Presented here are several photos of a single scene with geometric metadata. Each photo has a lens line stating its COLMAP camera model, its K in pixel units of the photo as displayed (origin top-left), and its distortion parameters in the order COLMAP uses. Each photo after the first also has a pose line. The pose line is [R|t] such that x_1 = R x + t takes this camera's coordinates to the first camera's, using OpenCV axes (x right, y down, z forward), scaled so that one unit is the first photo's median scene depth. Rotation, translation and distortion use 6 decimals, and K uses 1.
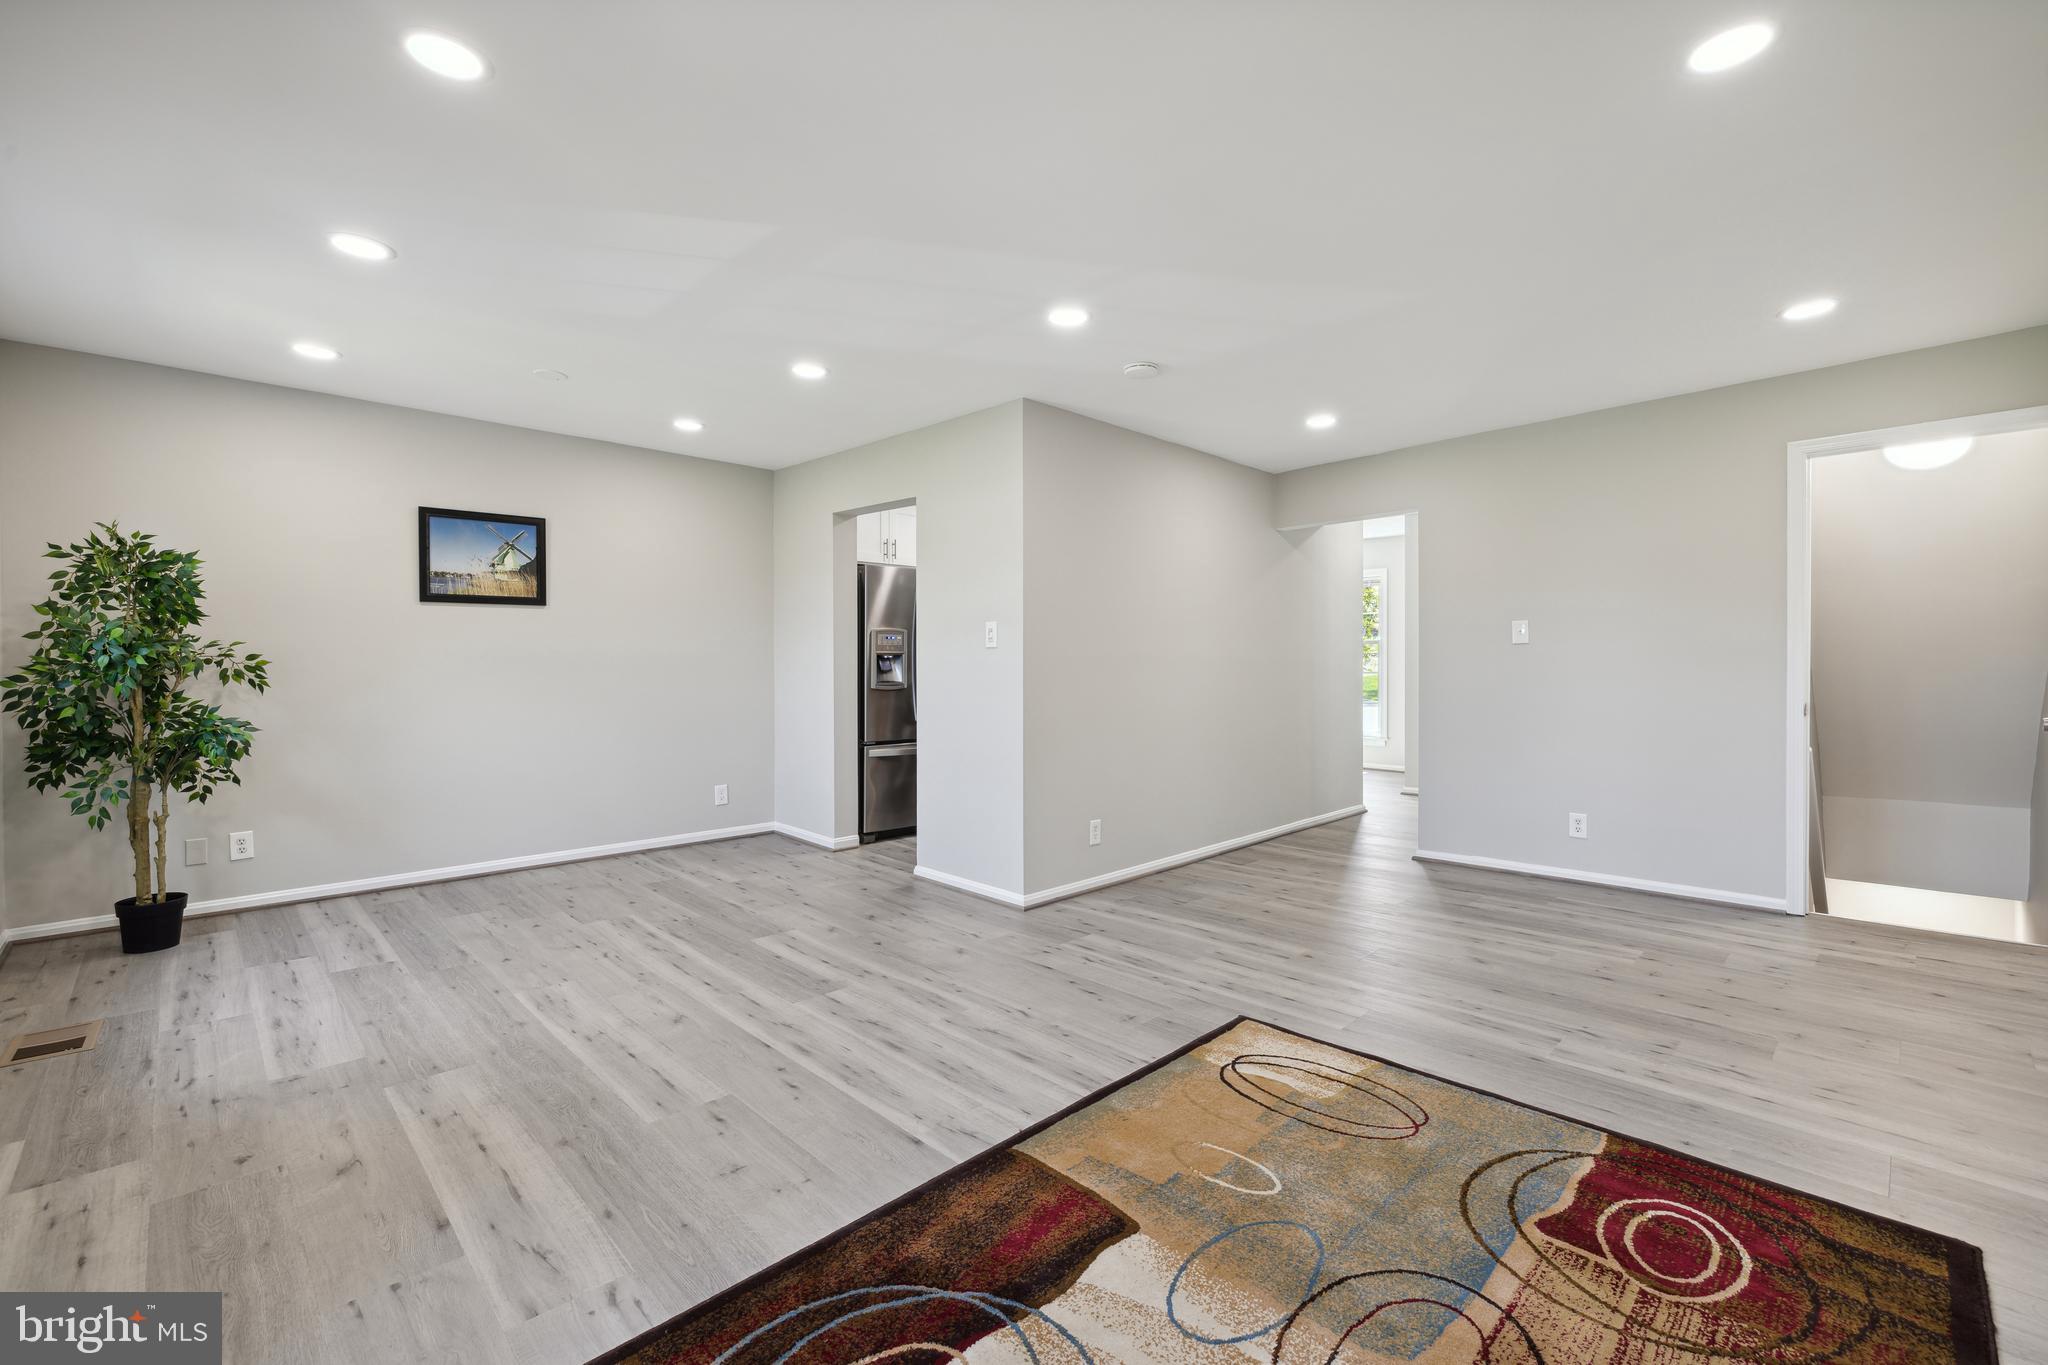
lens RADIAL K [[872.1, 0, 1038.8], [0, 872.1, 651.6], [0, 0, 1]] dist [0.002444, -0.000657]
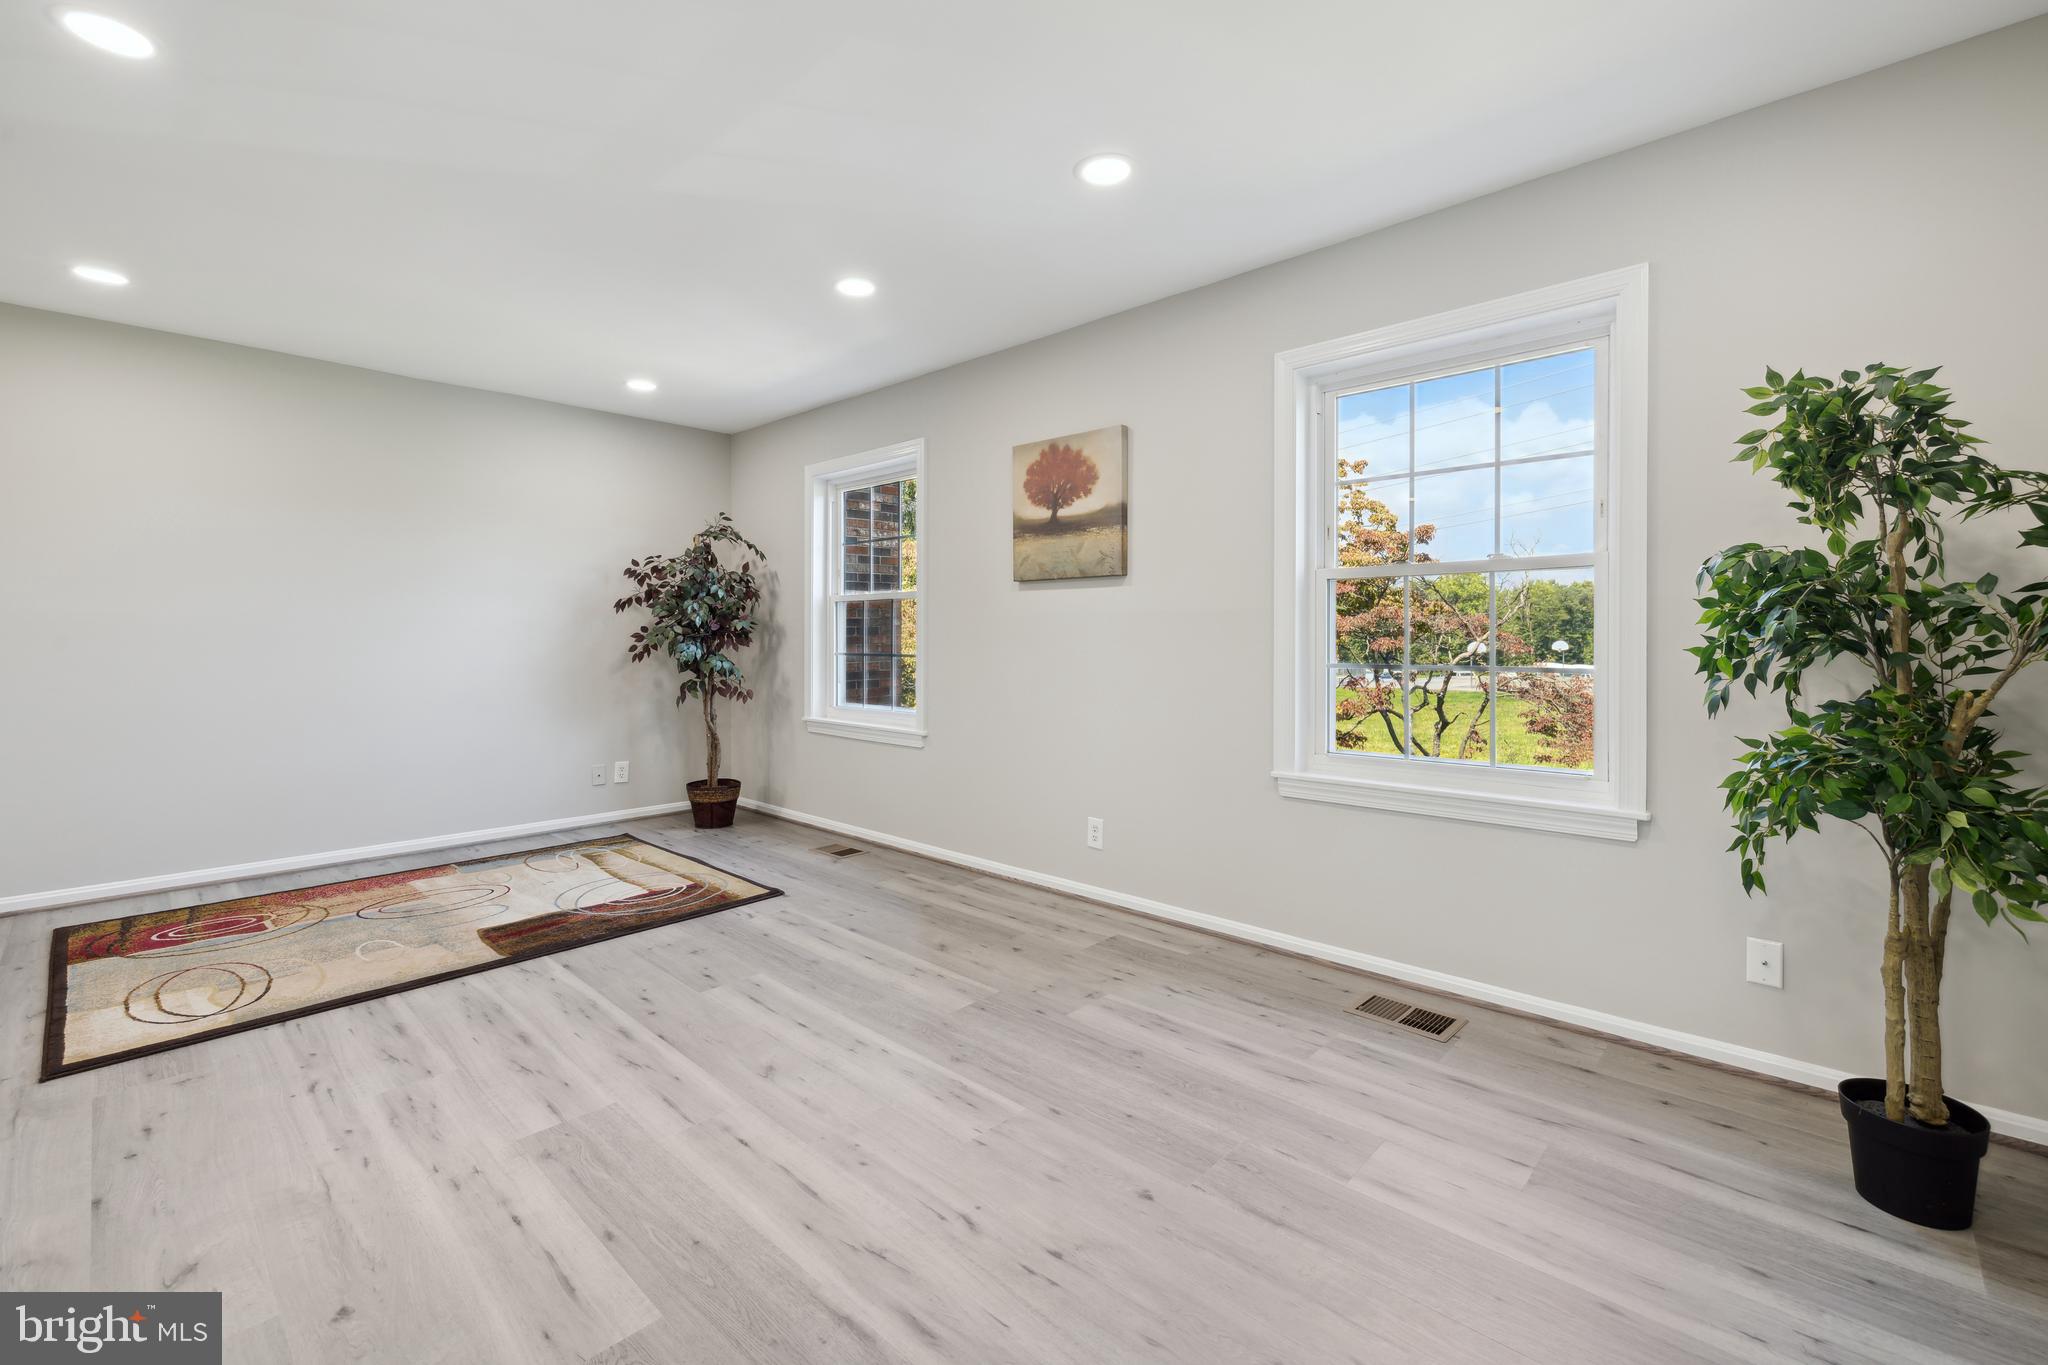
lens RADIAL K [[872.1, 0, 1035.8], [0, 872.1, 642.4], [0, 0, 1]] dist [0.002444, -0.000657]
pose [[-0.999102, 0.003207, -0.042244, -0.643572], [0.003670, 0.999934, -0.010878, 0.037229], [0.042206, -0.011024, -0.999048, 1.867262]]
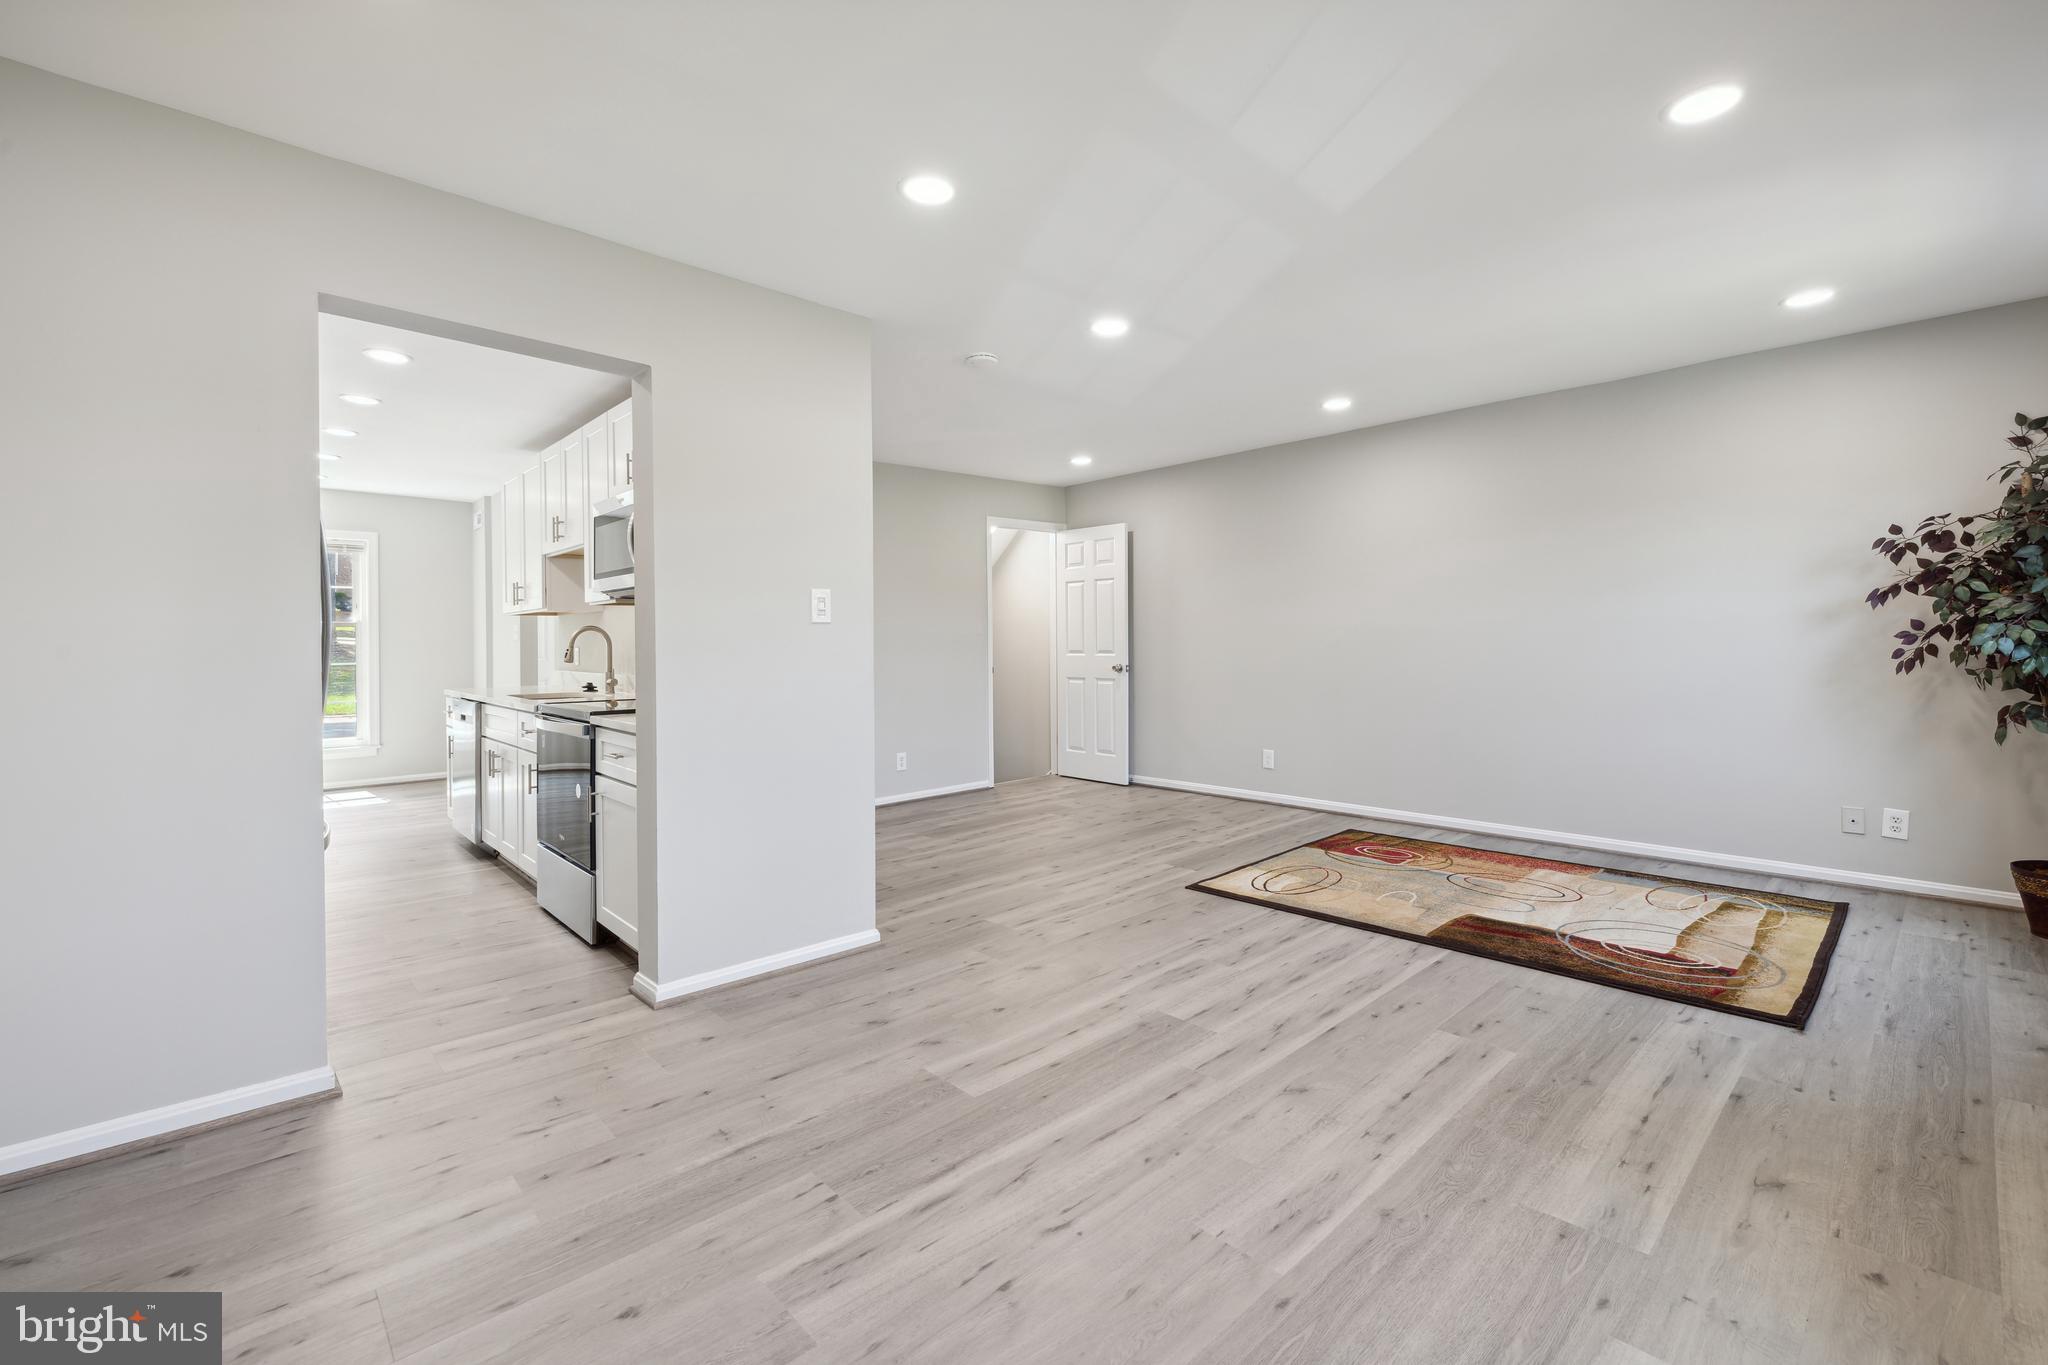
lens RADIAL K [[872.1, 0, 1010.5], [0, 872.1, 651.3], [0, 0, 1]] dist [0.002444, -0.000657]
pose [[0.039147, -0.007714, 0.999204, -1.241492], [-0.002743, 0.999966, 0.007827, 0.019570], [-0.999230, -0.003047, 0.039124, 1.262136]]
